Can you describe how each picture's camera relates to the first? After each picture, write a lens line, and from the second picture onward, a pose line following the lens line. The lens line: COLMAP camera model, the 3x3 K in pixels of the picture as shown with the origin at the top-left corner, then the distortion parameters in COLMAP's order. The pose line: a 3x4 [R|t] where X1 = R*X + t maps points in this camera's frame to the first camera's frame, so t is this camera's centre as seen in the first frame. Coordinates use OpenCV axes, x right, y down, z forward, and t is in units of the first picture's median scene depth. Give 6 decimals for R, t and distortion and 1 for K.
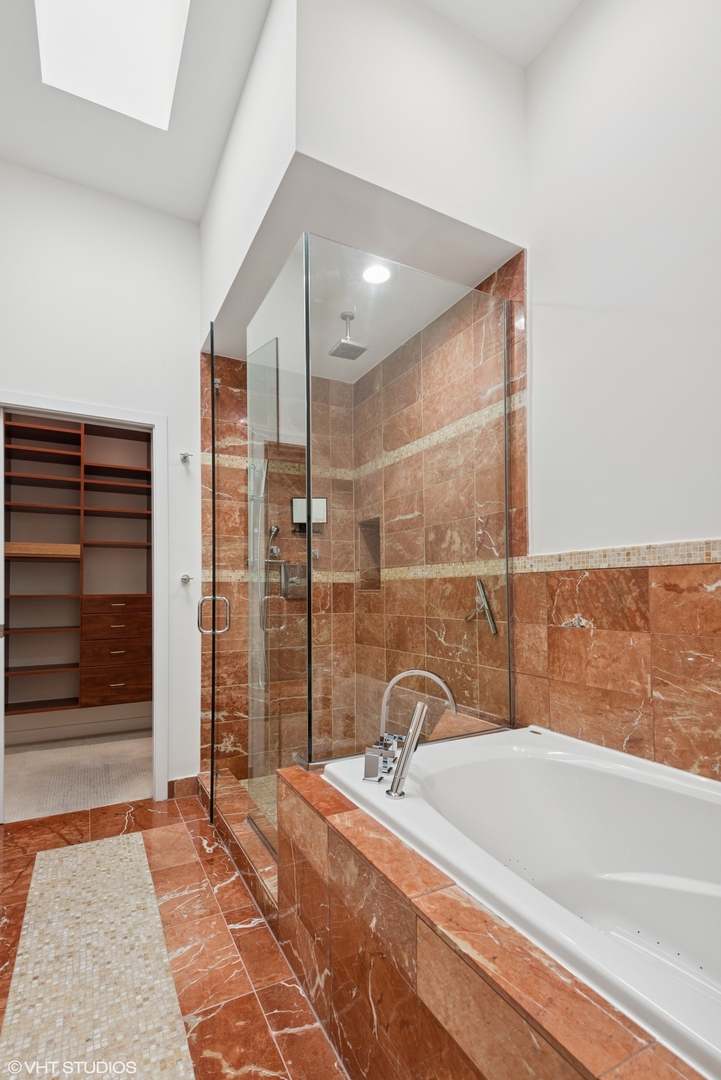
lens RADIAL K [[496.5, 0, 343.7], [0, 496.5, 581.0], [0, 0, 1]] dist [0.024005, -0.011657]
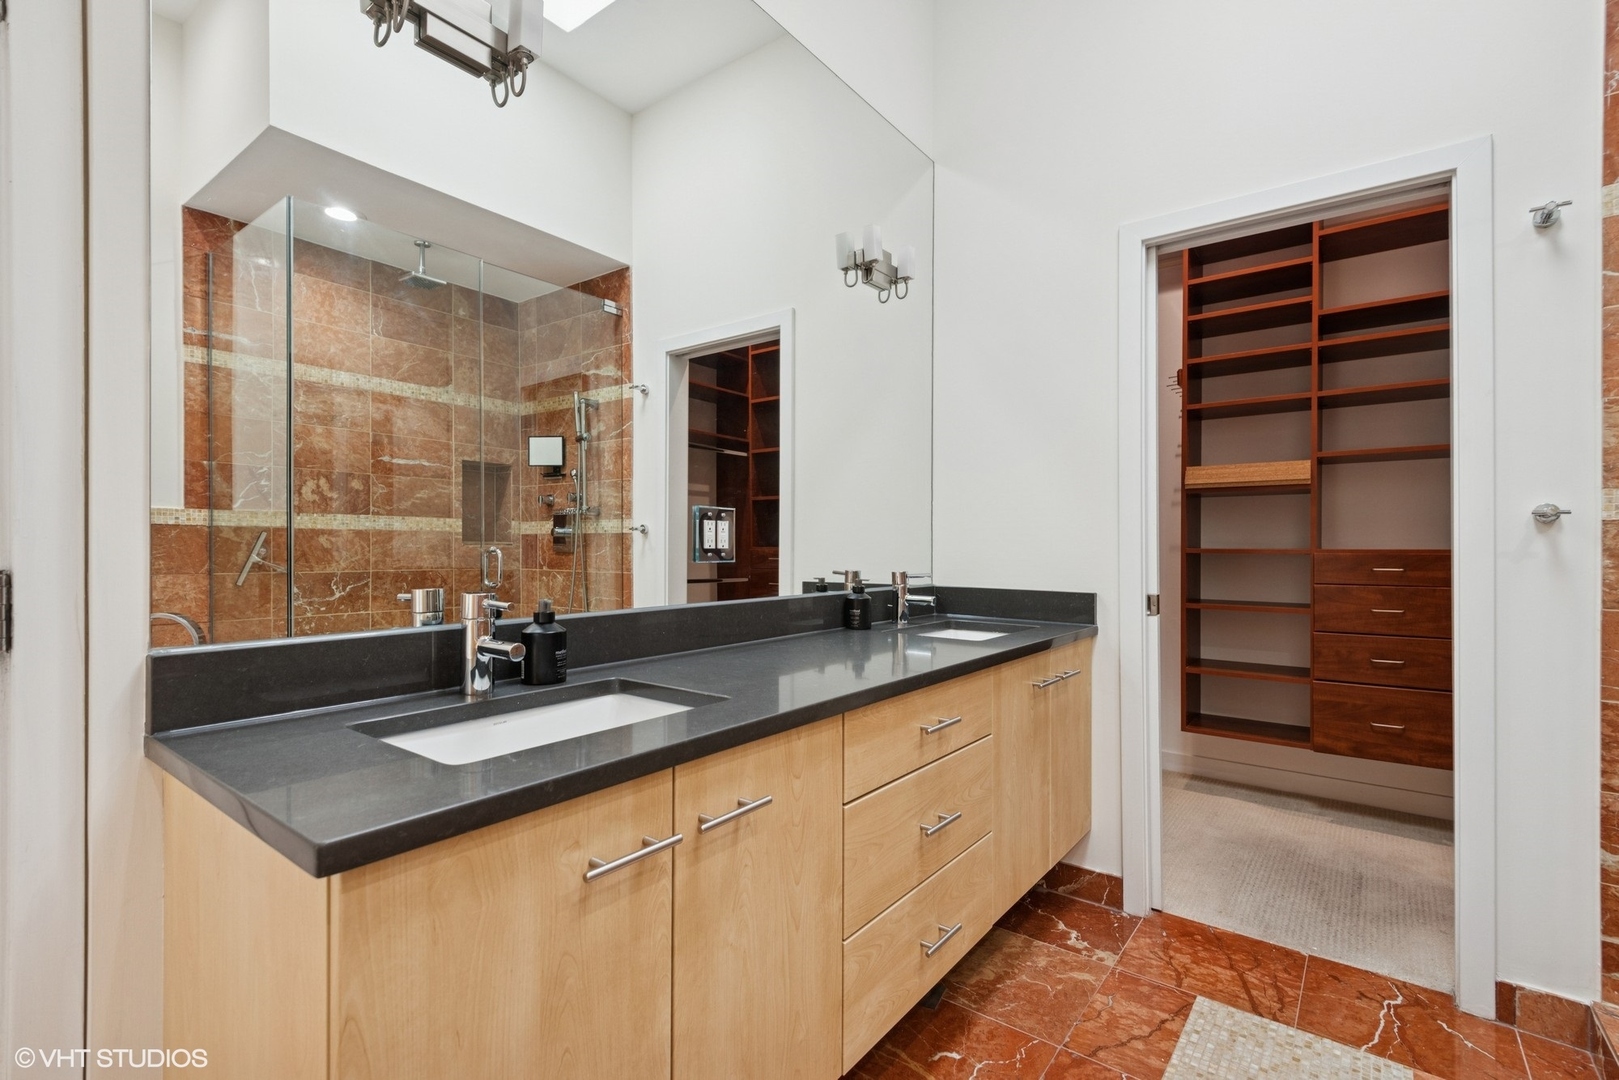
lens RADIAL K [[744.3, 0, 805.1], [0, 744.3, 542.7], [0, 0, 1]] dist [0.024005, -0.011657]
pose [[0.441770, 0.005743, -0.897110, -0.030405], [0.011057, 0.999869, 0.011846, 0.005181], [0.897060, -0.015153, 0.441649, 0.174809]]
